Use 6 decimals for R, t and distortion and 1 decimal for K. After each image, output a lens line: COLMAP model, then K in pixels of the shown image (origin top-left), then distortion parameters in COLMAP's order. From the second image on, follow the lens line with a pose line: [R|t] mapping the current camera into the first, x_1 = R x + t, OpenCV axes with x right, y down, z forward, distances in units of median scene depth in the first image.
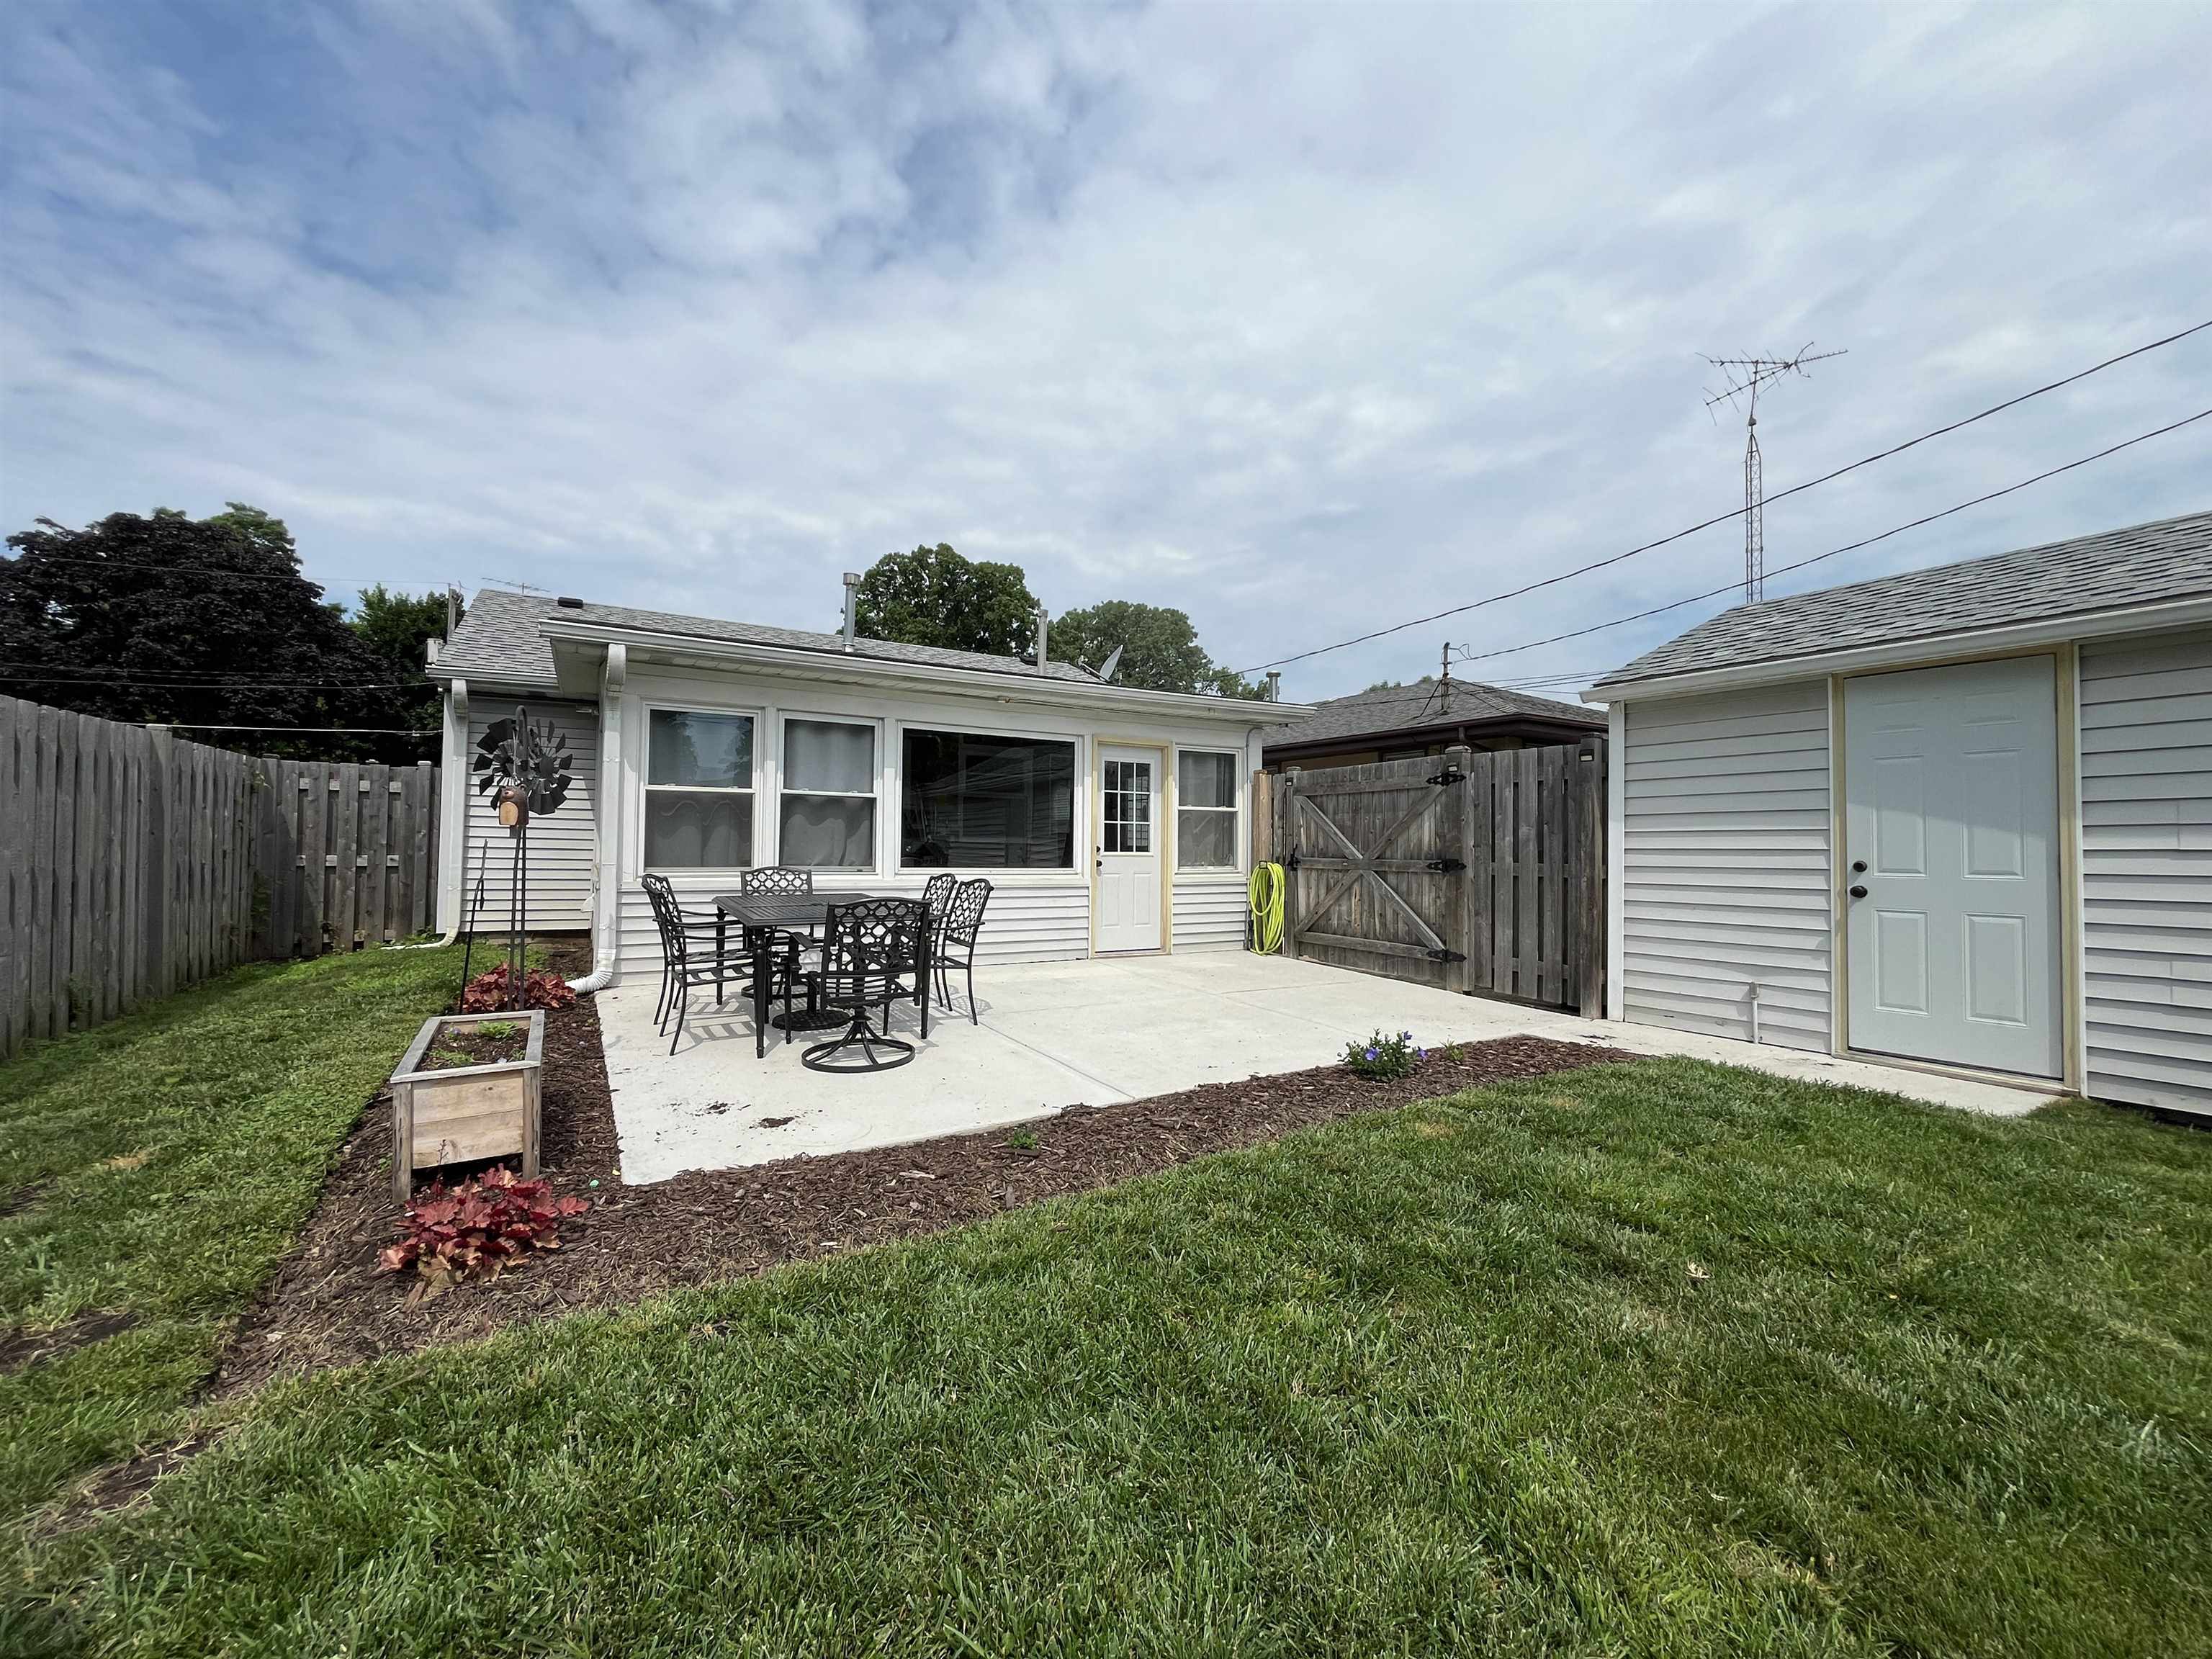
lens RADIAL K [[892.9, 0, 1100.2], [0, 892.9, 826.5], [0, 0, 1]] dist [0.000024, 0.000011]
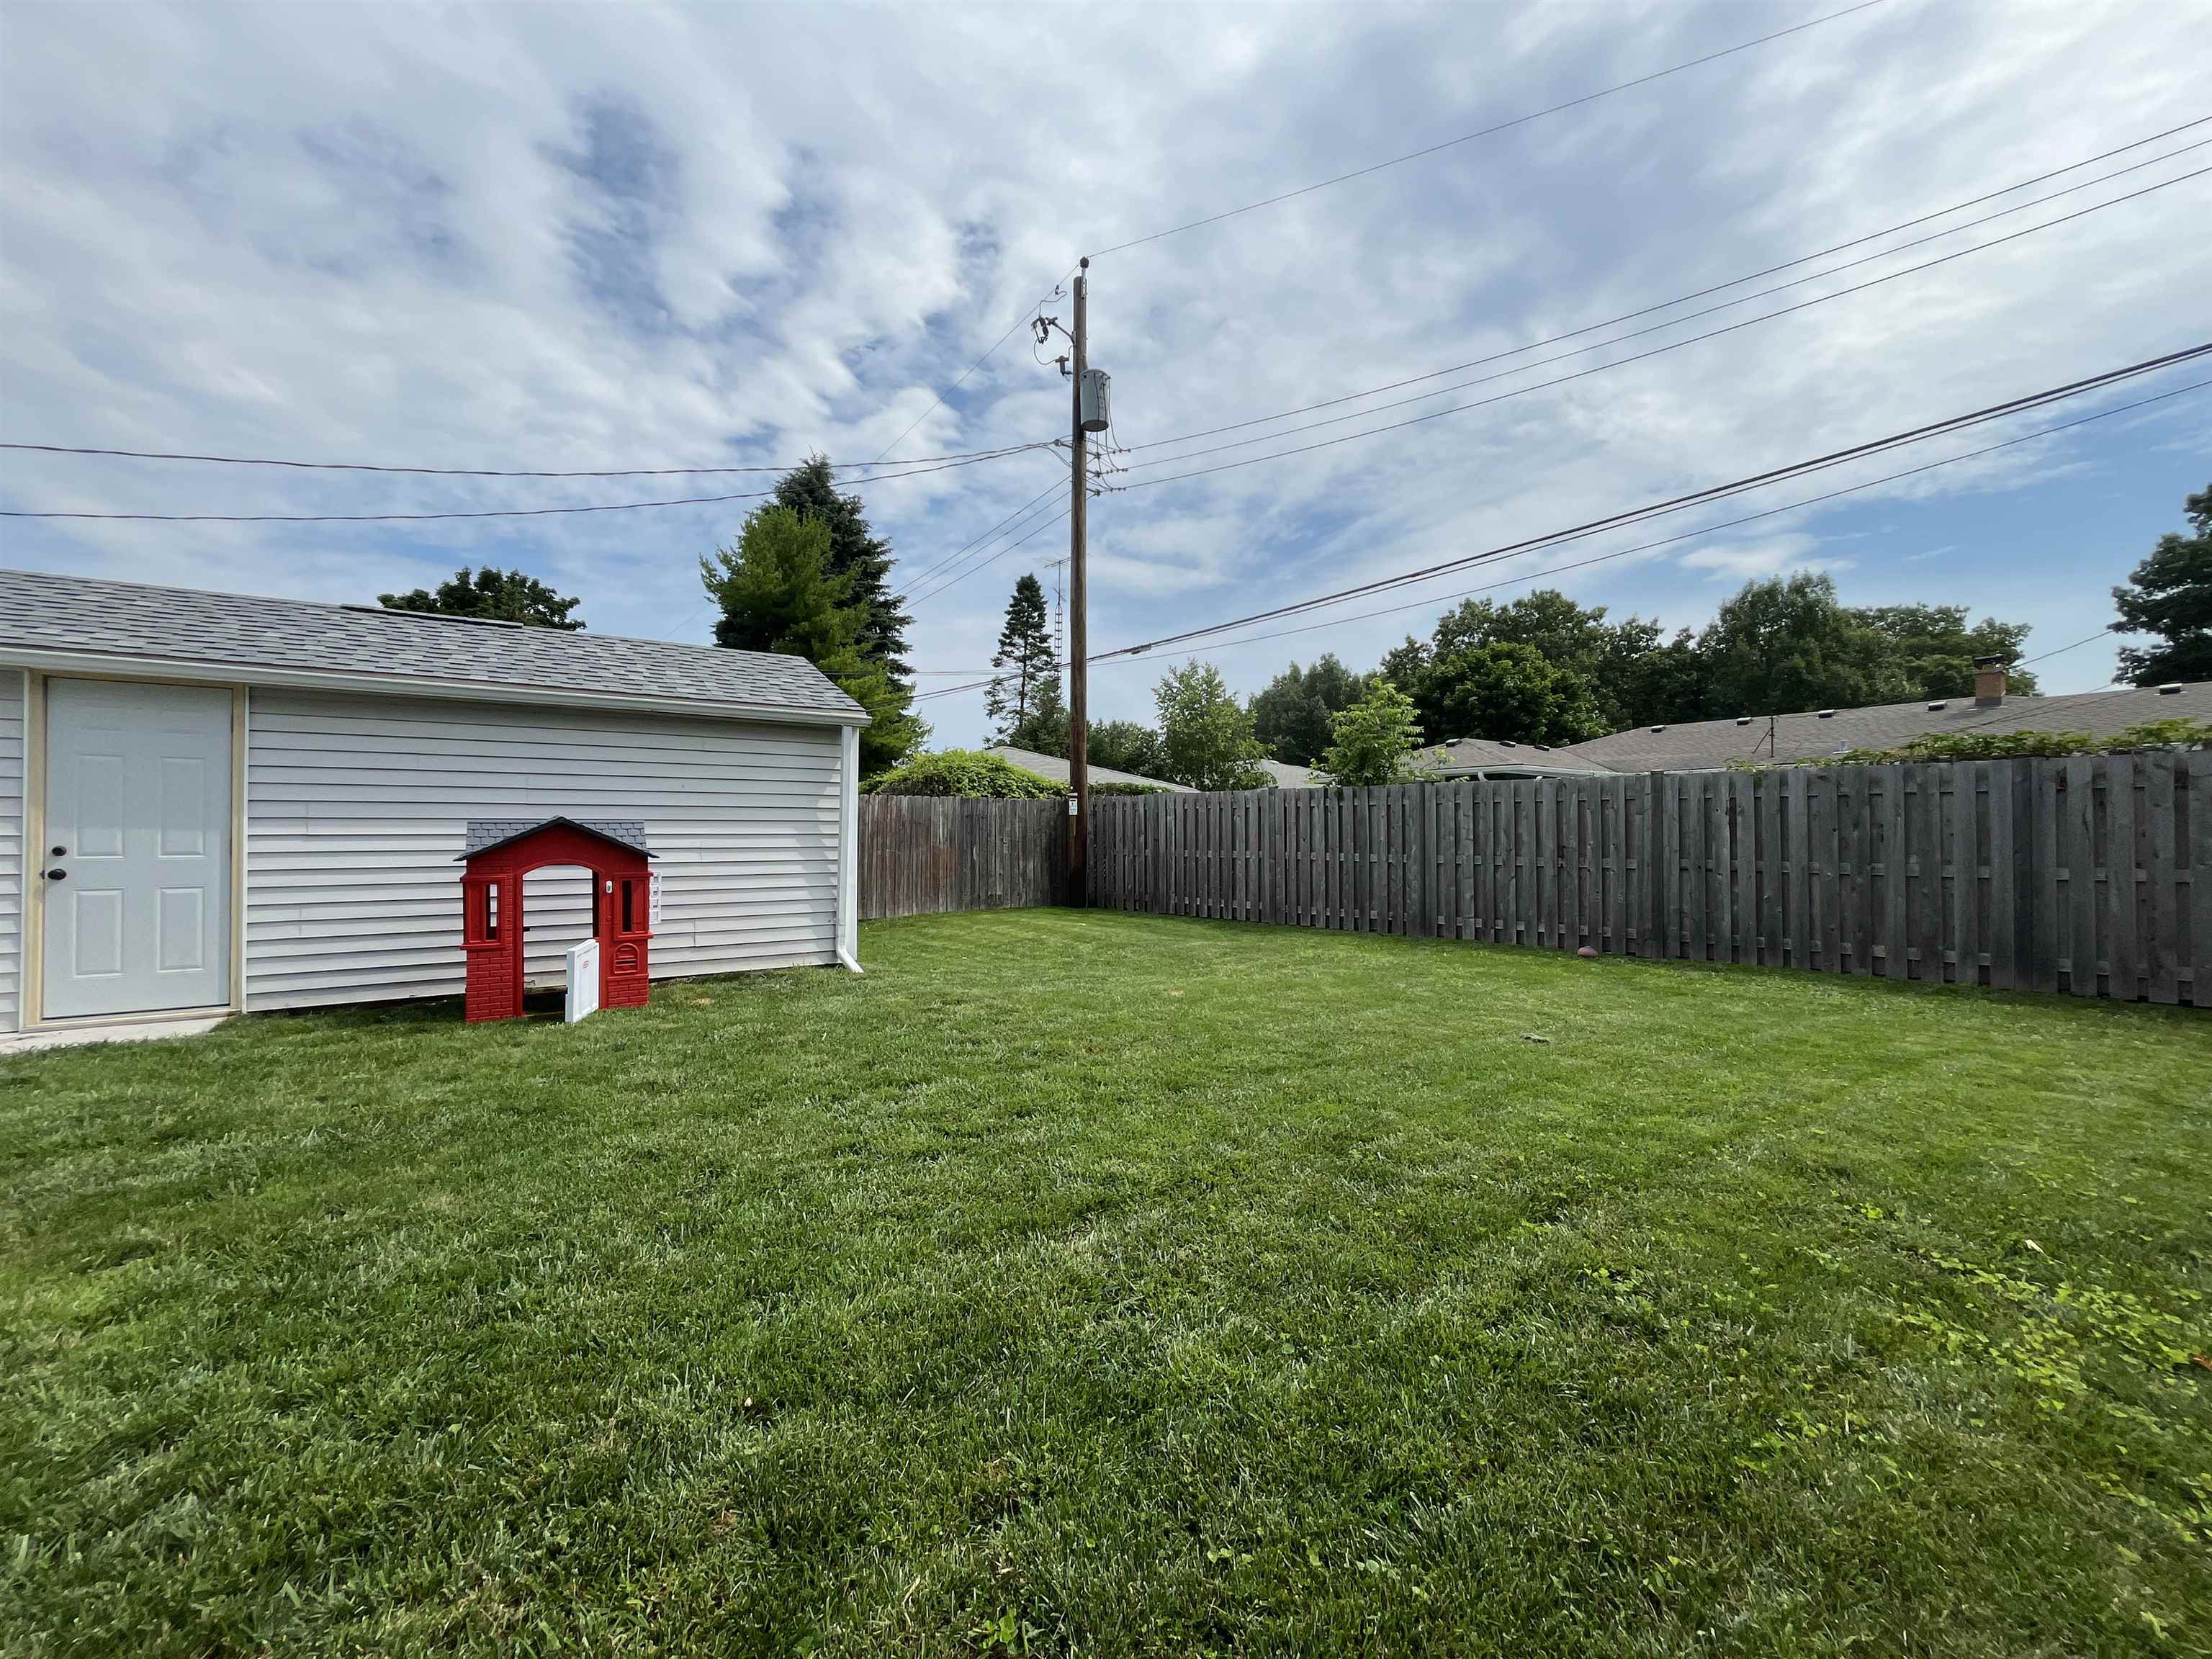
lens RADIAL K [[892.9, 0, 1100.2], [0, 892.9, 826.5], [0, 0, 1]] dist [0.000024, 0.000011]
pose [[-0.054760, 0.003673, 0.998493, -0.358617], [-0.024356, 0.999691, -0.005013, -0.012594], [-0.998202, -0.024594, -0.054653, -0.246378]]
